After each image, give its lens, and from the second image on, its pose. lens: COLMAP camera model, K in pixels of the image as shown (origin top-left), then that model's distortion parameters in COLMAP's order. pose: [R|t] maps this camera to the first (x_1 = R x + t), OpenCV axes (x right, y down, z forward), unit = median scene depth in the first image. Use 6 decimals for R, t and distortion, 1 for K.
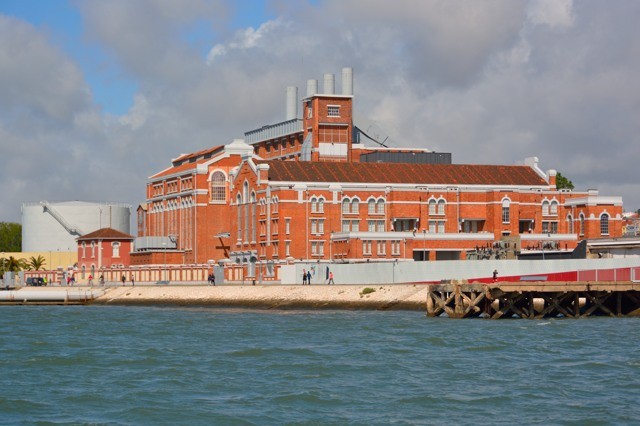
lens RADIAL K [[1583.0, 0, 319.9], [0, 1583.0, 213.7], [0, 0, 1]] dist [-0.001146, 0.000000]
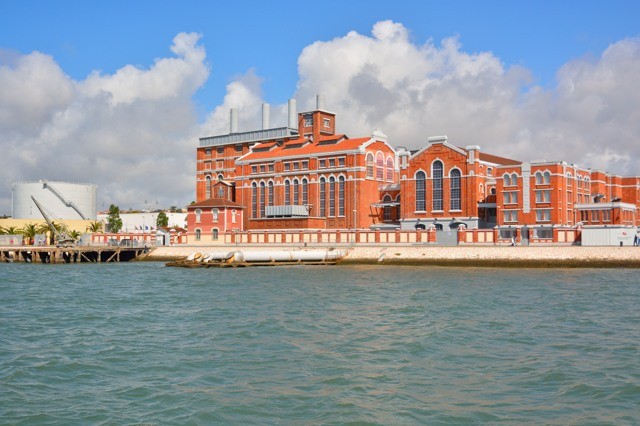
lens RADIAL K [[714.5, 0, 320.2], [0, 714.5, 212.8], [0, 0, 1]] dist [0.007800, 0.000000]
pose [[0.867068, 0.026959, 0.497460, -0.371001], [-0.025798, 0.999625, -0.009207, 0.025317], [-0.497521, -0.004850, 0.867438, 0.539108]]
